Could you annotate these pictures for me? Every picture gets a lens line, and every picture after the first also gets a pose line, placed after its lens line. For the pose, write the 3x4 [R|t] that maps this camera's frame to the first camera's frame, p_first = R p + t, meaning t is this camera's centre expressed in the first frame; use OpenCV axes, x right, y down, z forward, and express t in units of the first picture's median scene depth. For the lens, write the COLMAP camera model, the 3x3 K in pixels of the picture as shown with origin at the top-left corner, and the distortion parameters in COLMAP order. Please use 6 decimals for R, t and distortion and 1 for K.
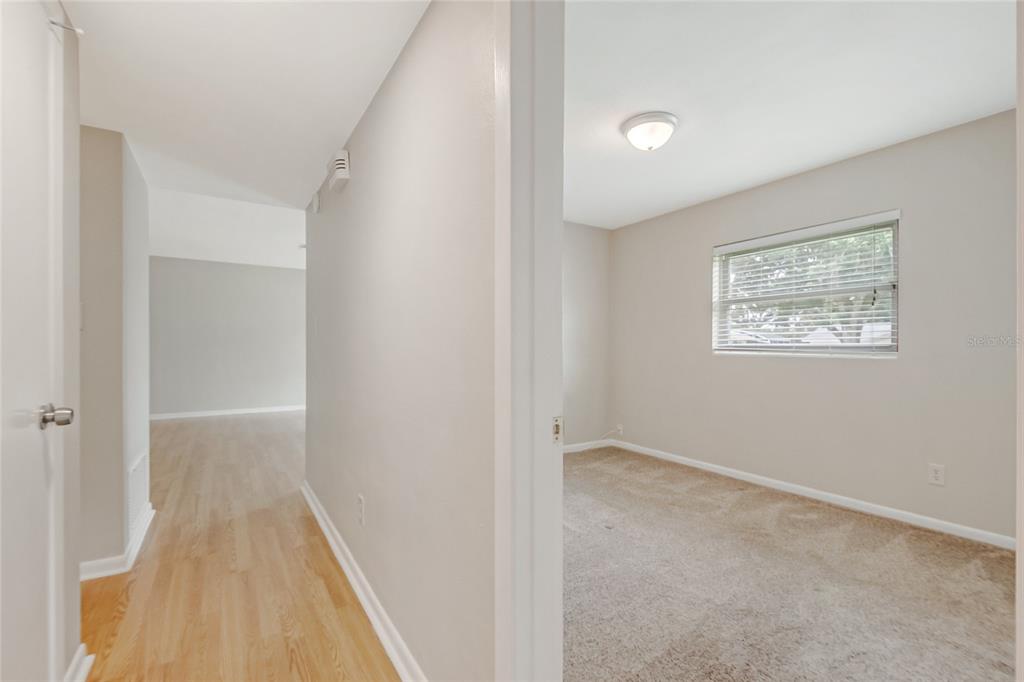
lens RADIAL K [[449.1, 0, 520.4], [0, 449.1, 344.9], [0, 0, 1]] dist [0.014073, -0.020085]
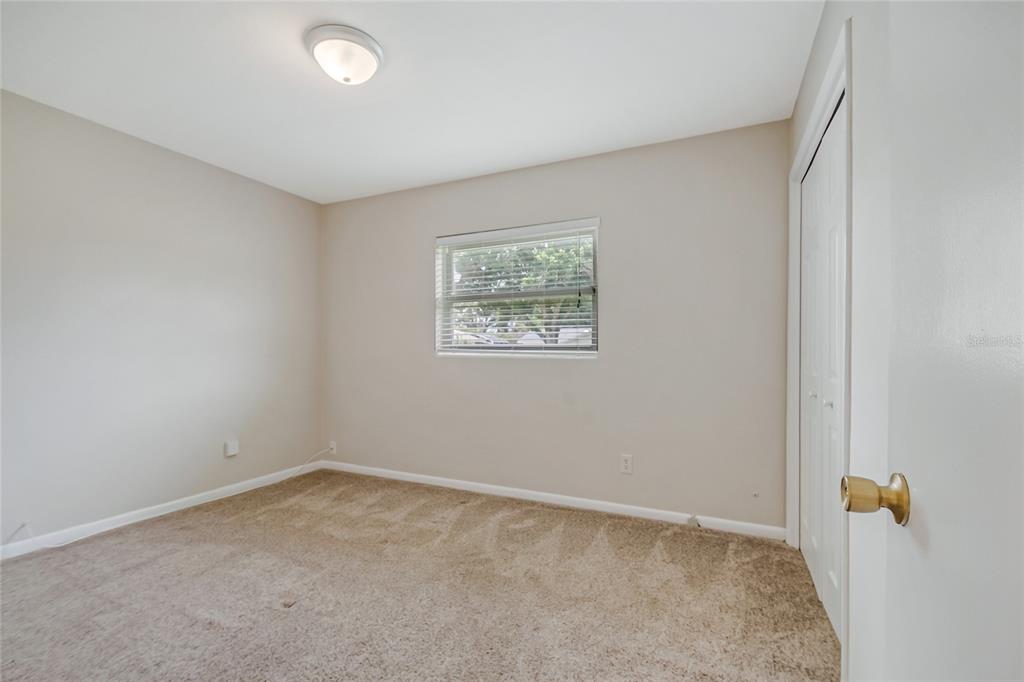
lens RADIAL K [[449.1, 0, 520.4], [0, 449.1, 344.9], [0, 0, 1]] dist [0.014073, -0.020085]
pose [[0.844415, 0.000702, 0.535689, 0.103768], [-0.000369, 1.000000, -0.000728, -0.000622], [-0.535689, 0.000417, 0.844415, 0.173577]]
